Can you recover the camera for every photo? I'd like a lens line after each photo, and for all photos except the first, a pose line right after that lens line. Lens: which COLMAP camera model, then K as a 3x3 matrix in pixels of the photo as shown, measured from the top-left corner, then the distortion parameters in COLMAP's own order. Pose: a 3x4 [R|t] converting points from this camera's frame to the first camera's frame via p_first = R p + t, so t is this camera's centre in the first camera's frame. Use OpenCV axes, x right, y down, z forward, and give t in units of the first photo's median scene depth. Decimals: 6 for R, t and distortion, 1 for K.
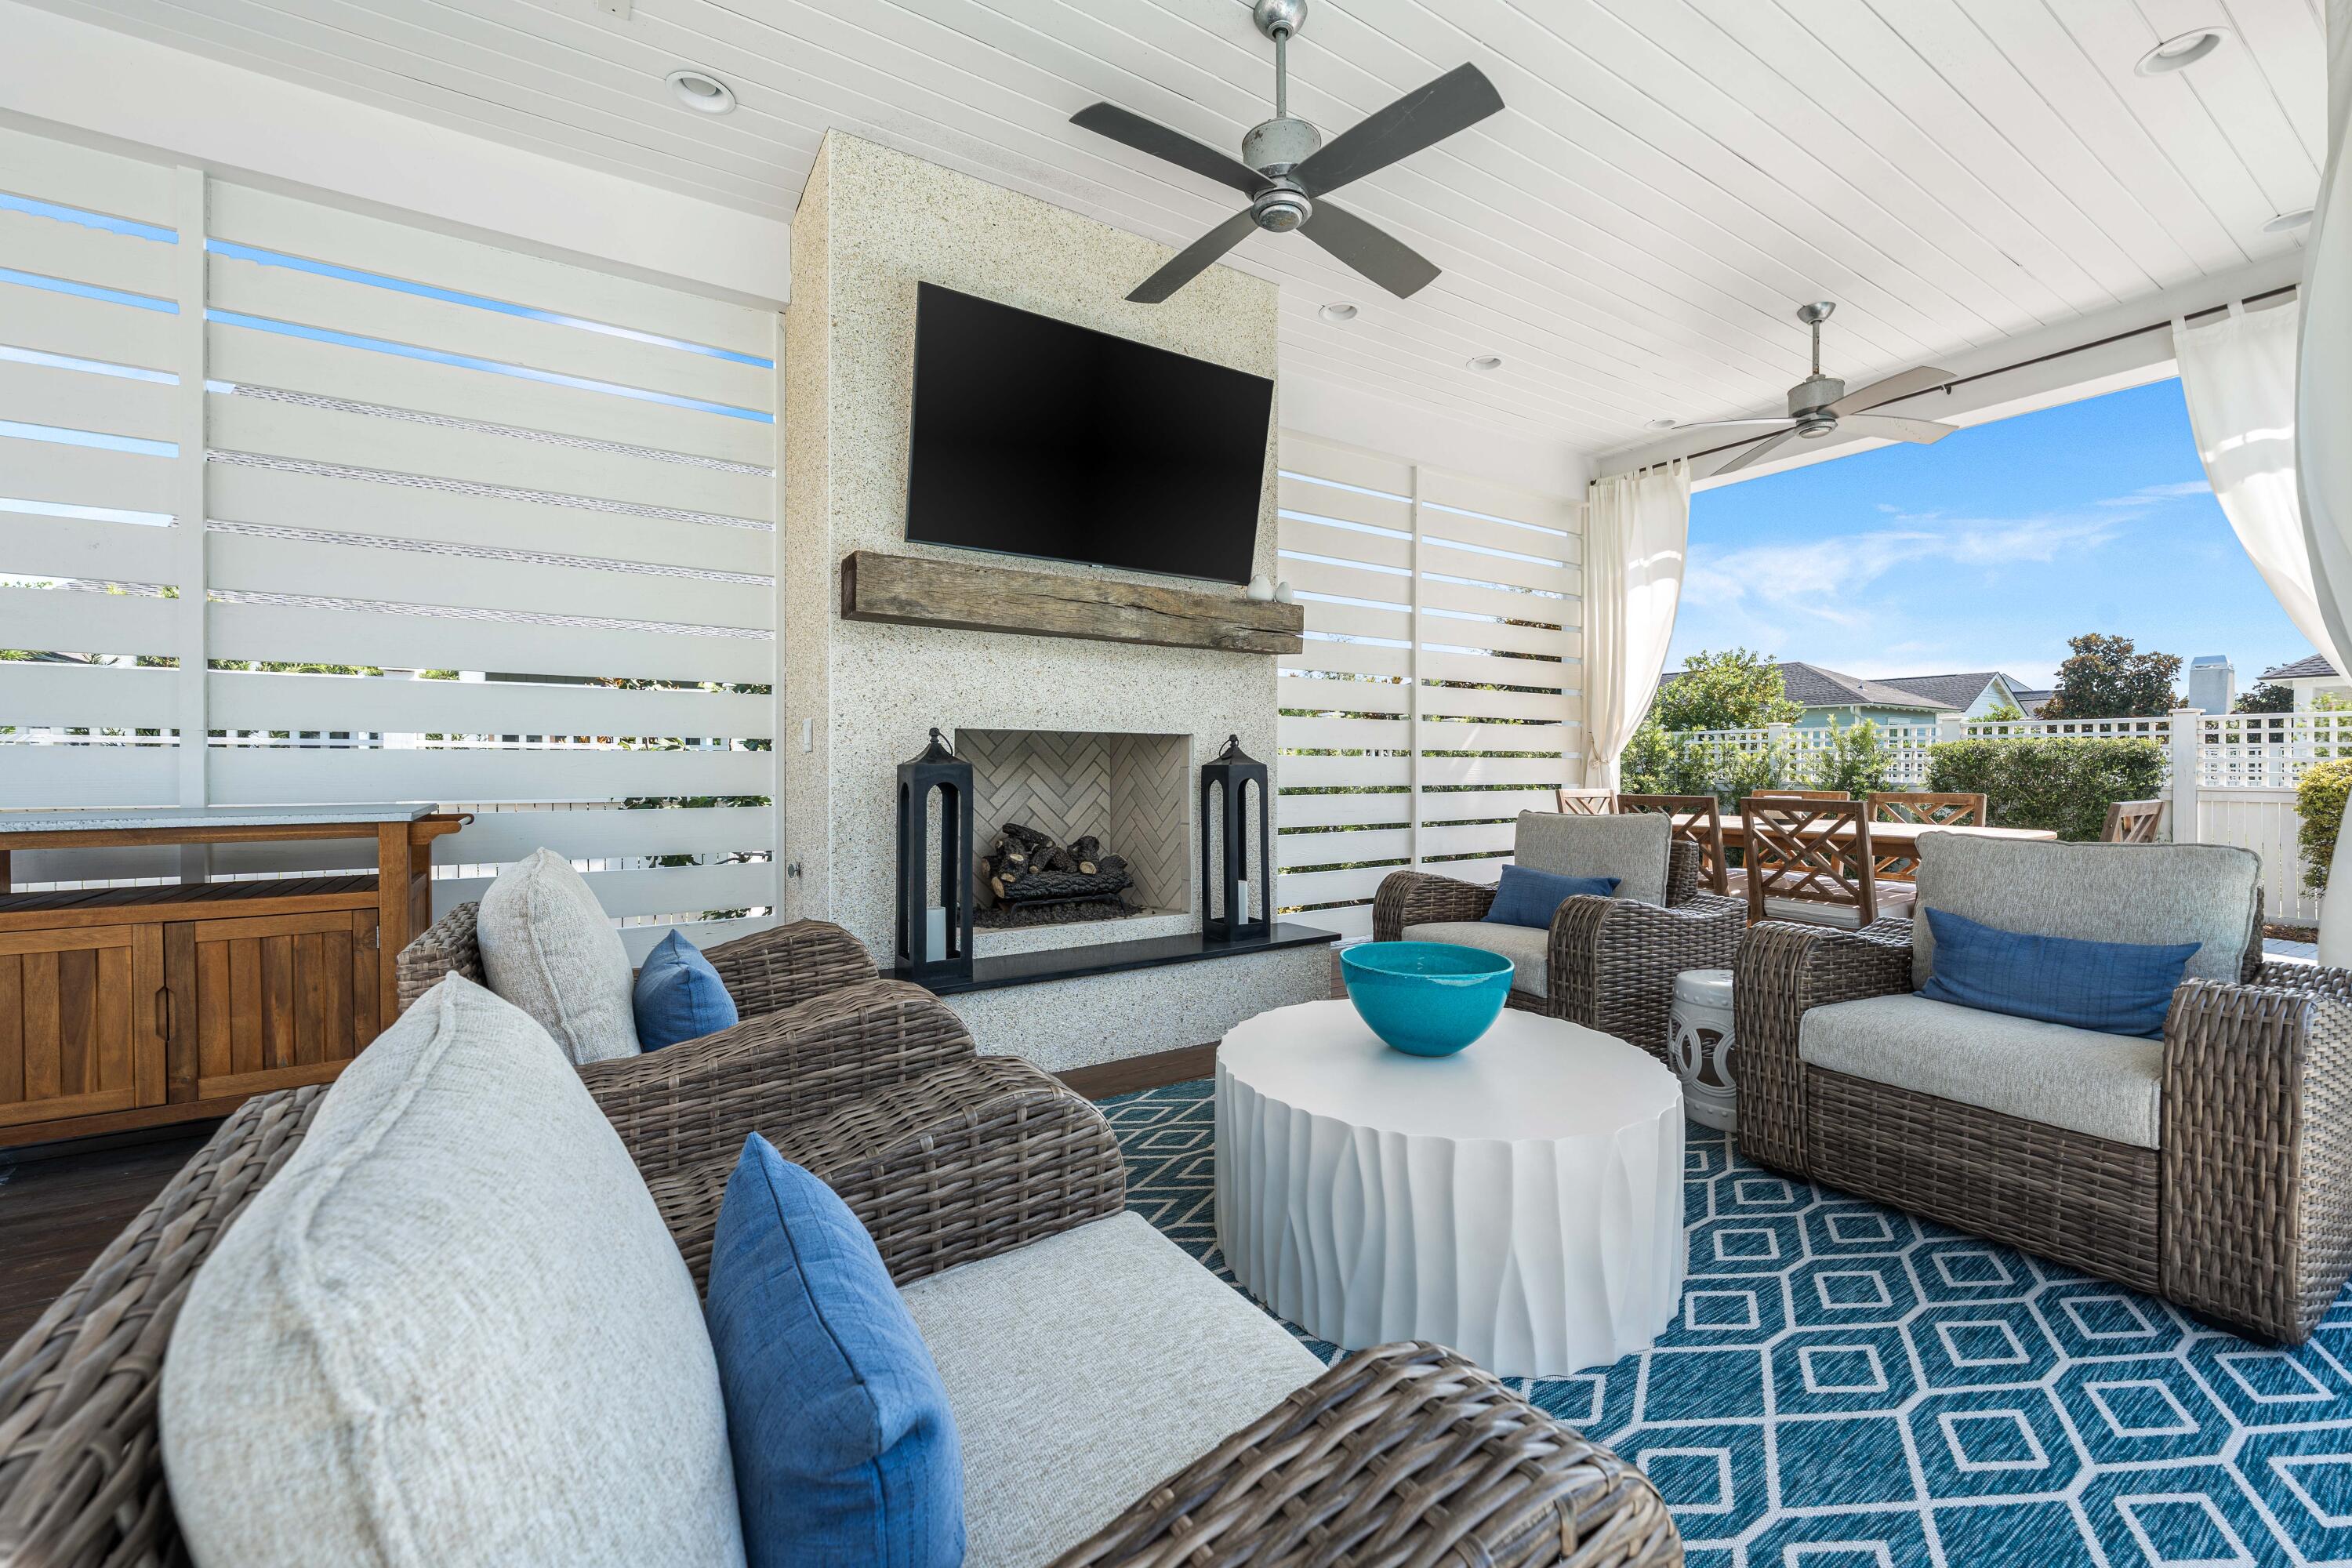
lens RADIAL K [[975.7, 0, 1177.0], [0, 975.7, 723.3], [0, 0, 1]] dist [-0.000172, 0.000056]
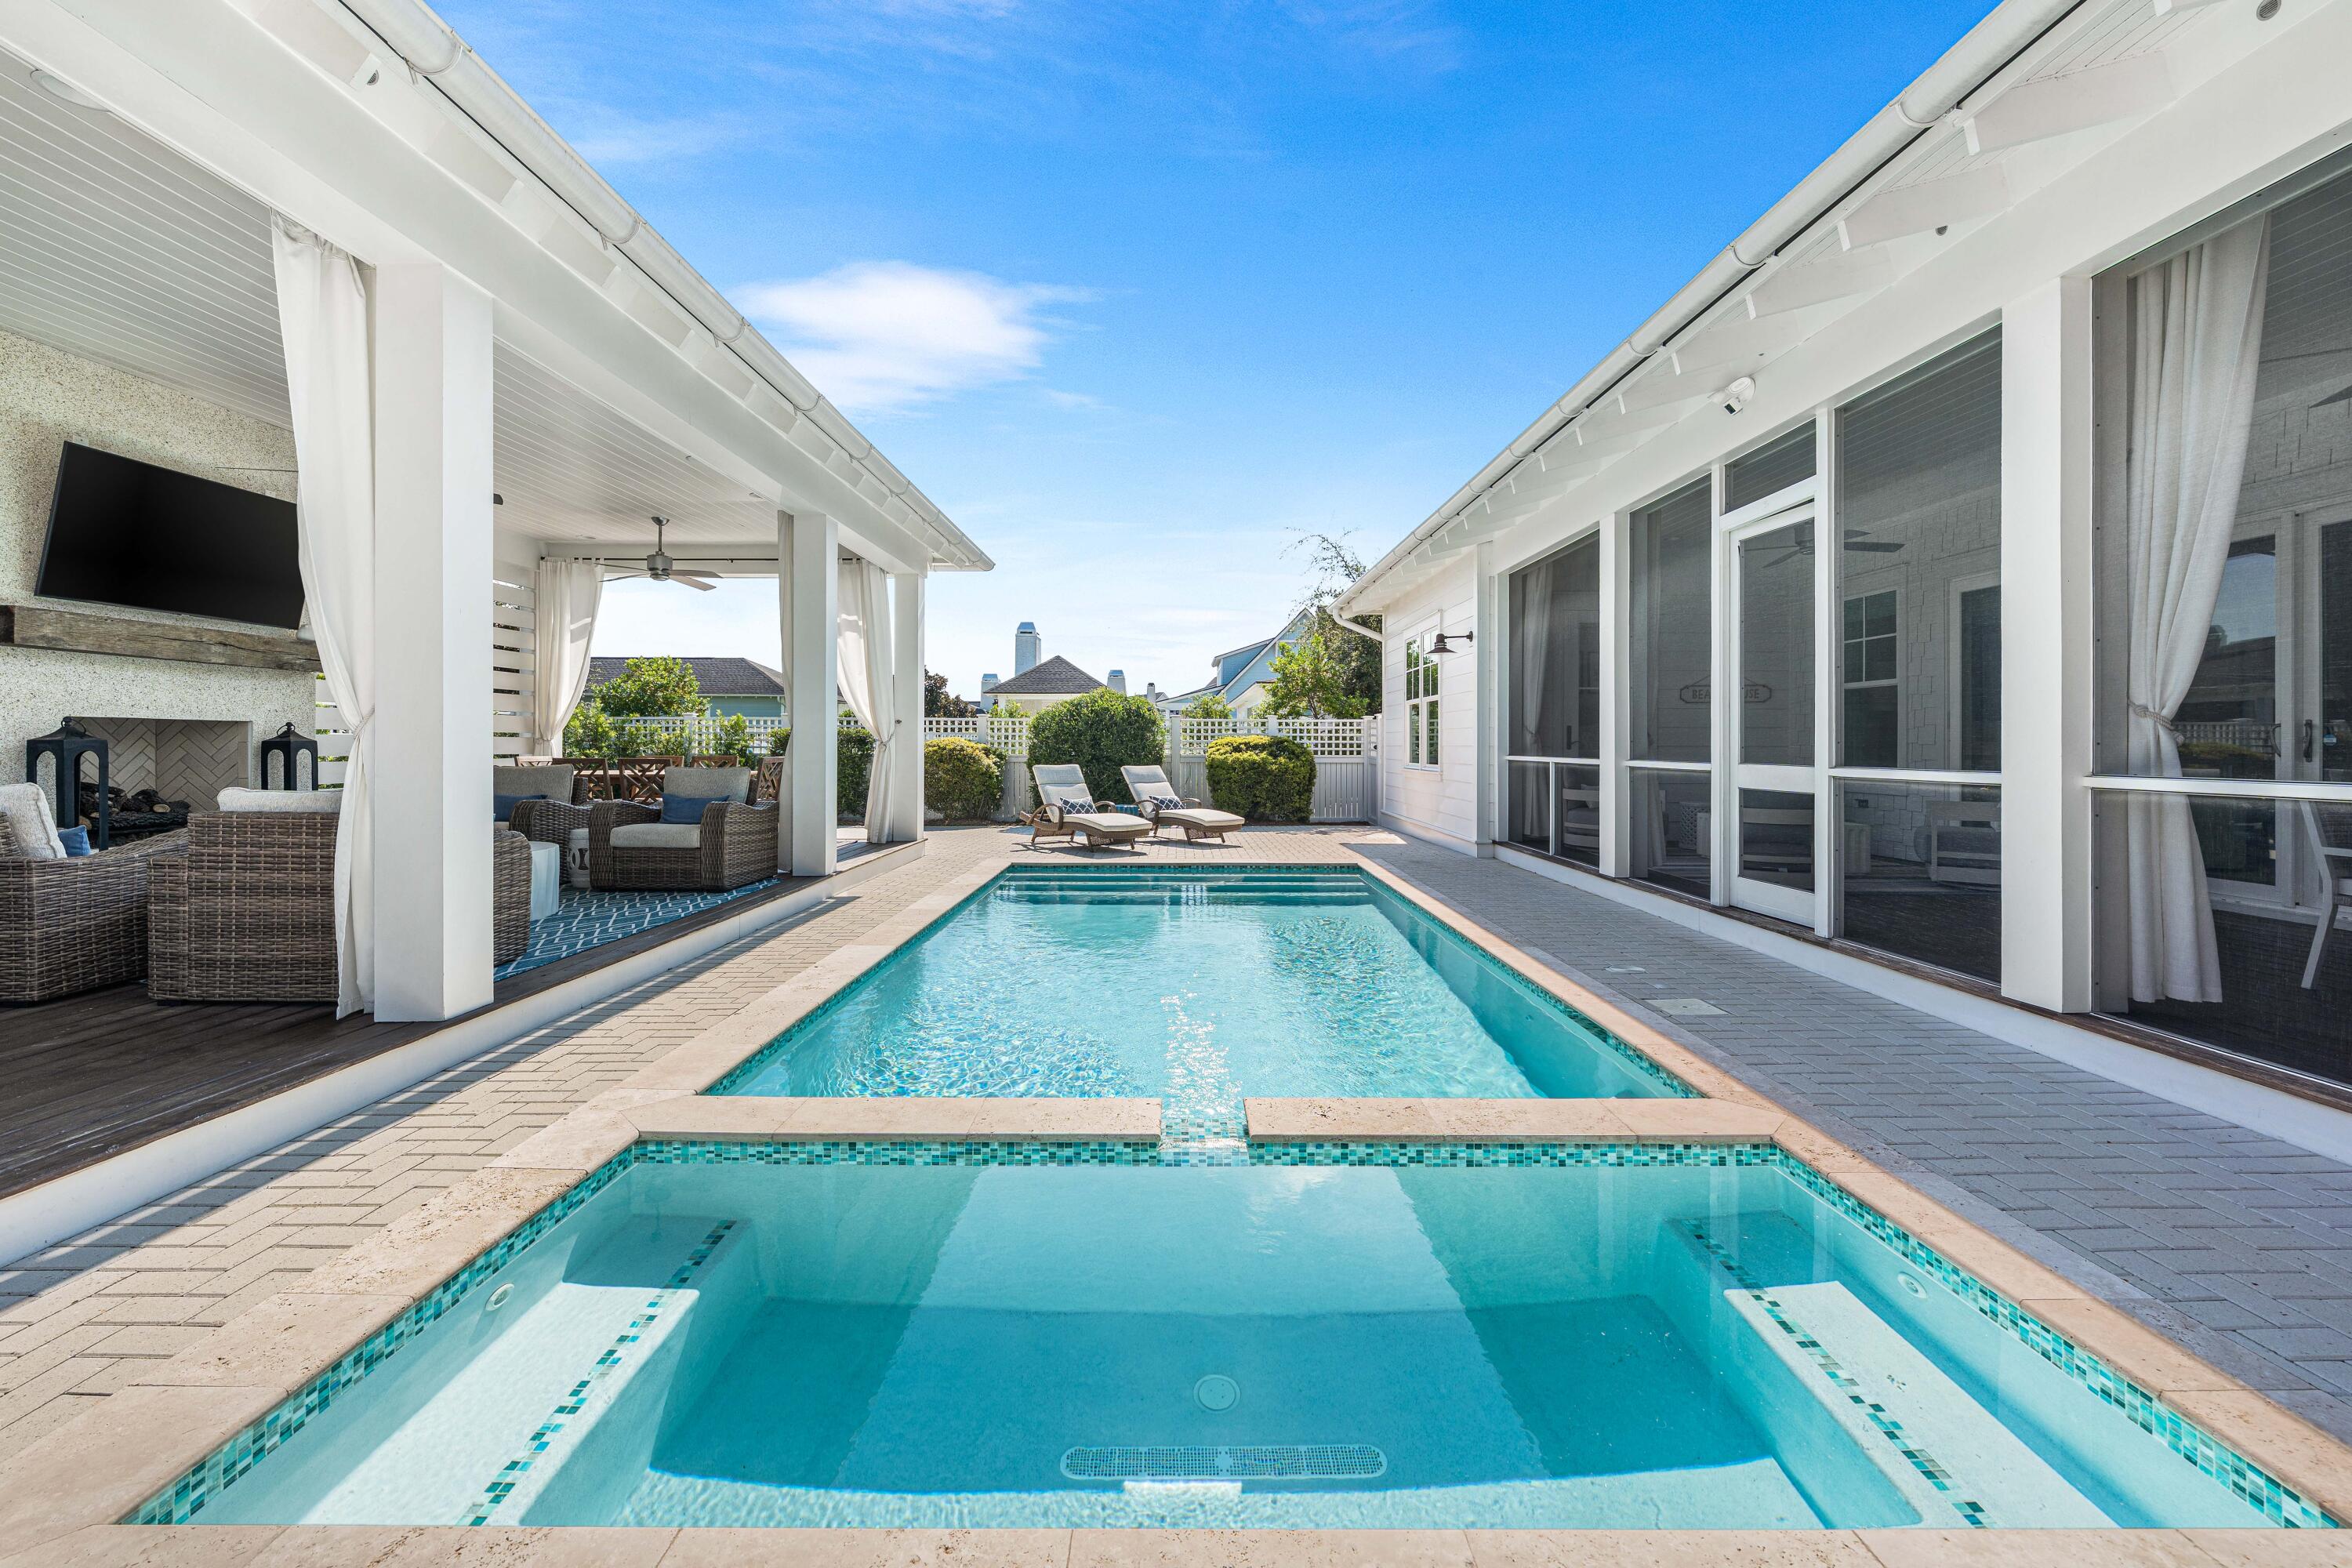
lens RADIAL K [[937.4, 0, 1169.0], [0, 937.4, 771.8], [0, 0, 1]] dist [-0.001538, 0.000024]
pose [[0.559530, -0.022570, 0.828503, -0.413319], [-0.039399, 0.997775, 0.053789, -0.047485], [-0.827873, -0.062738, 0.557395, -1.085317]]
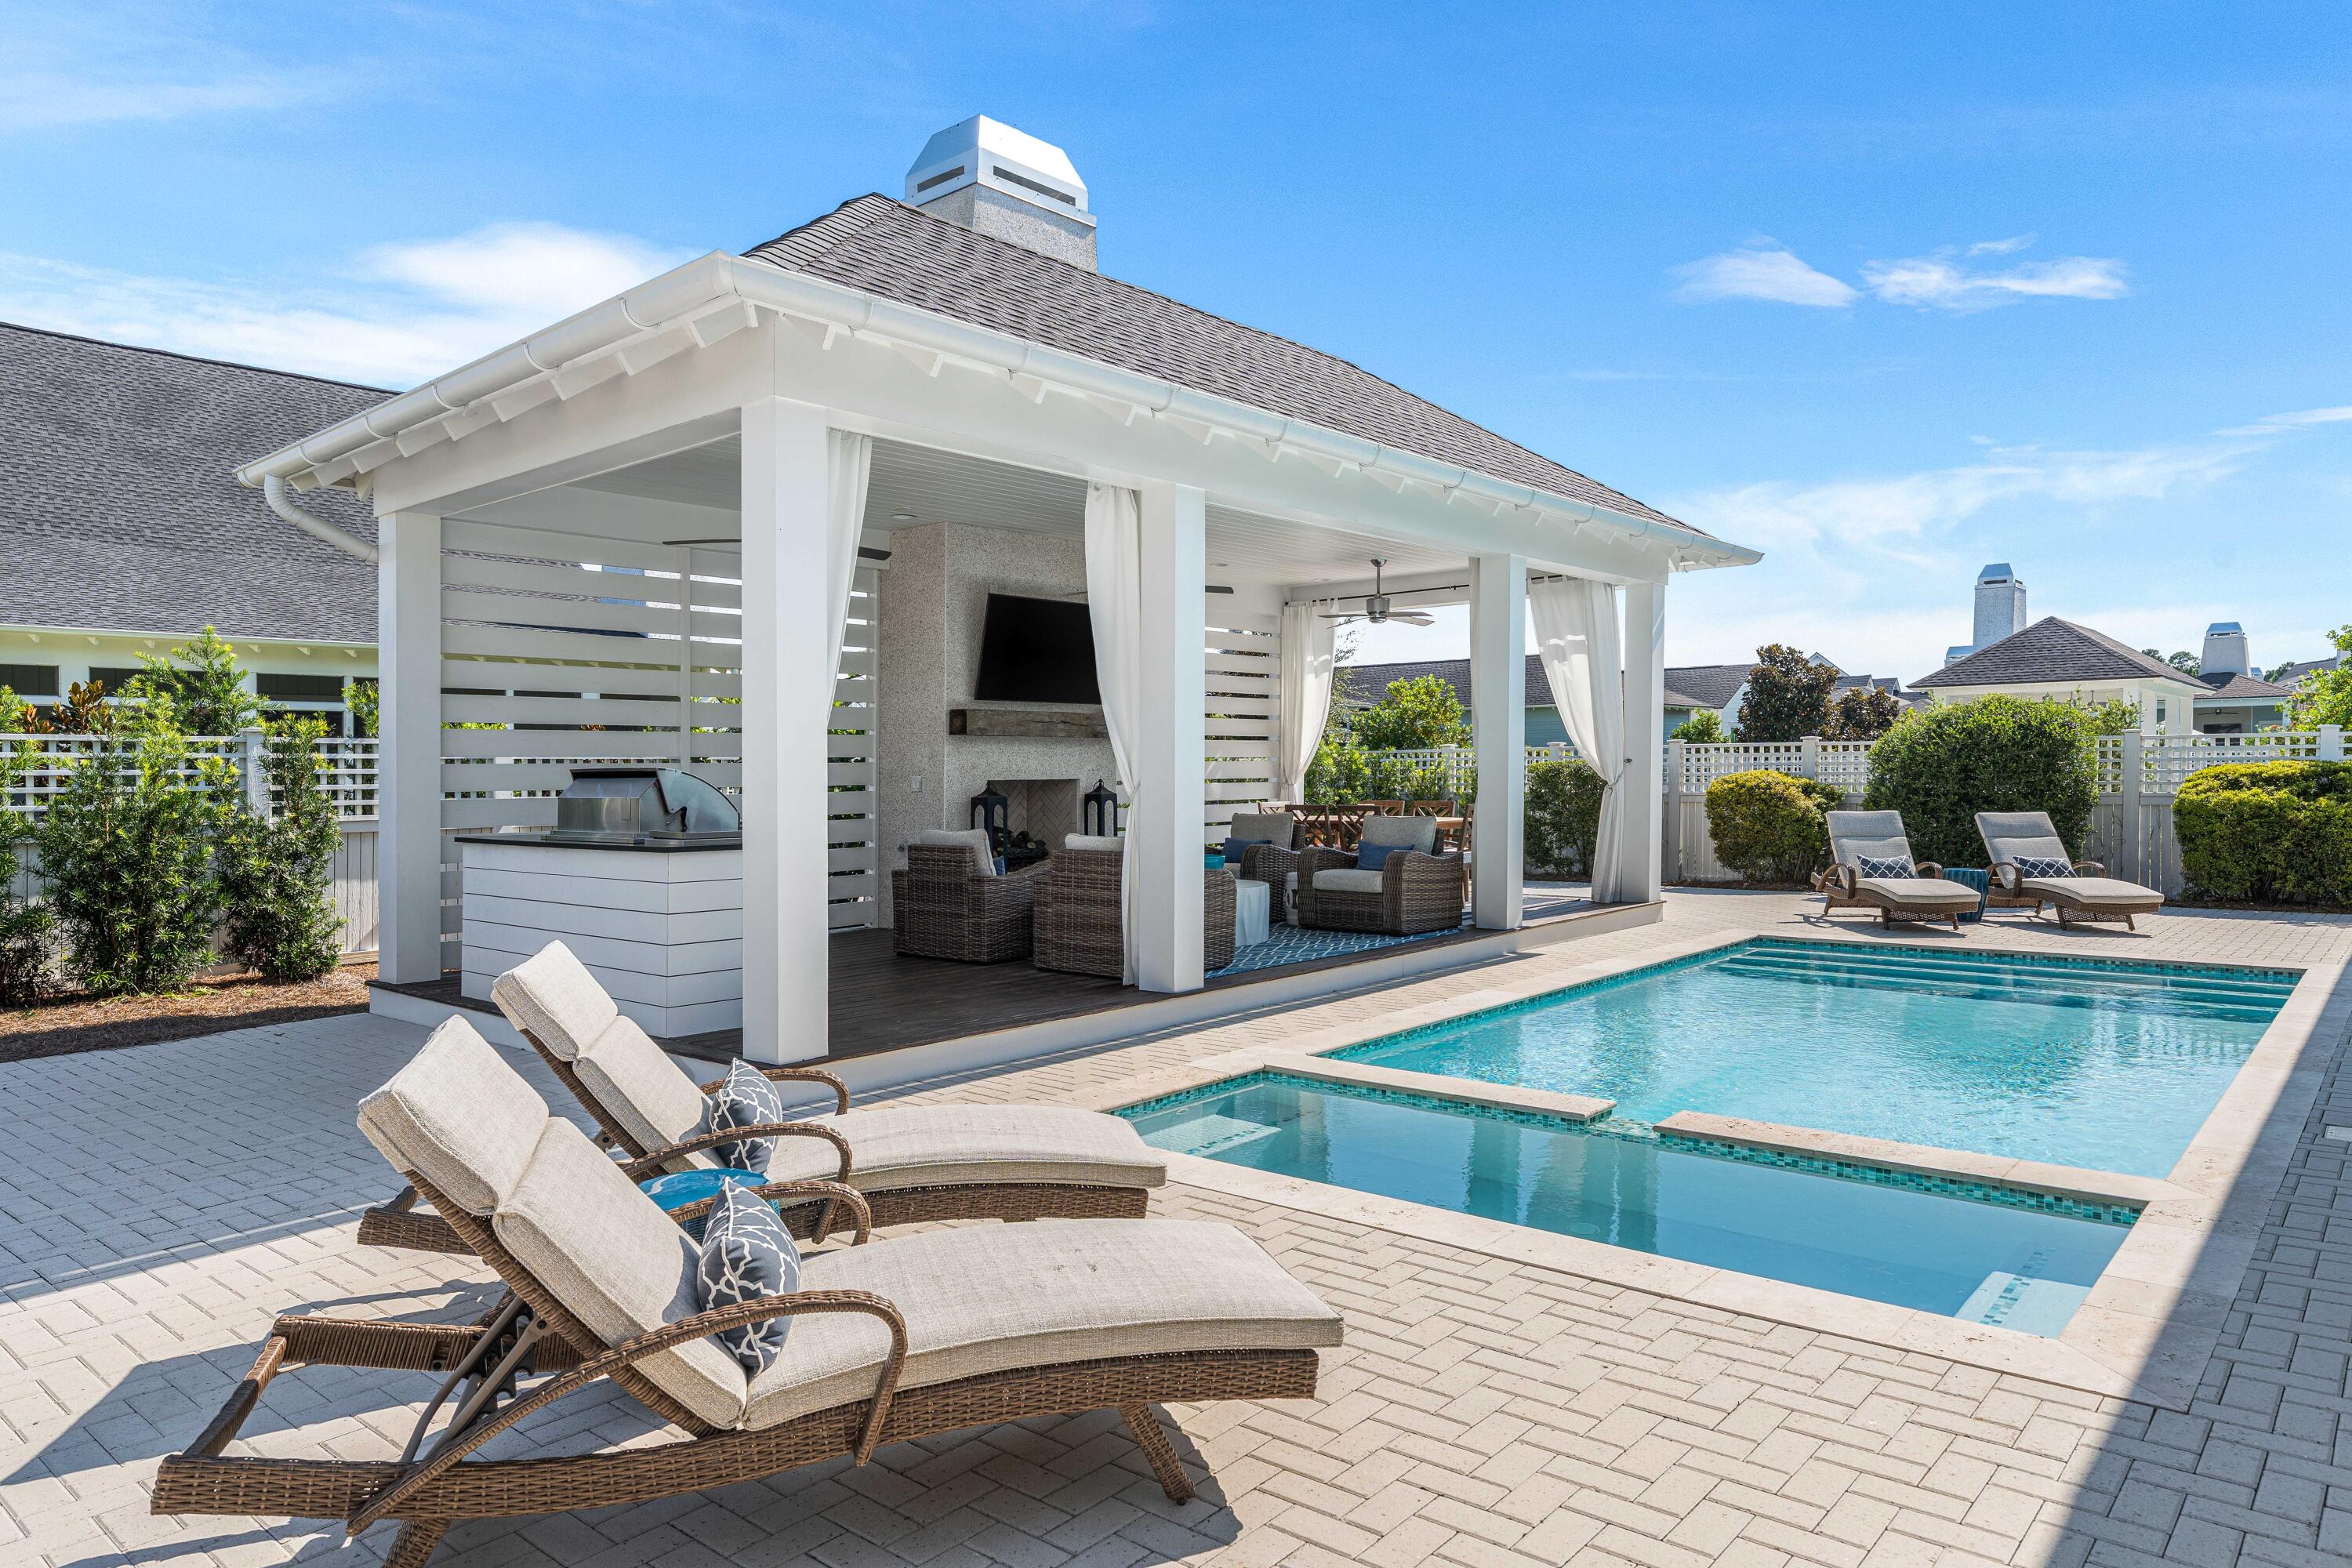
lens RADIAL K [[1460.1, 0, 1175.7], [0, 1460.1, 850.2], [0, 0, 1]] dist [-0.003589, -0.000918]
pose [[0.963217, -0.026457, 0.267421, -0.609203], [0.000177, 0.995204, 0.097818, -0.138405], [-0.268726, -0.094173, 0.958602, -1.983470]]
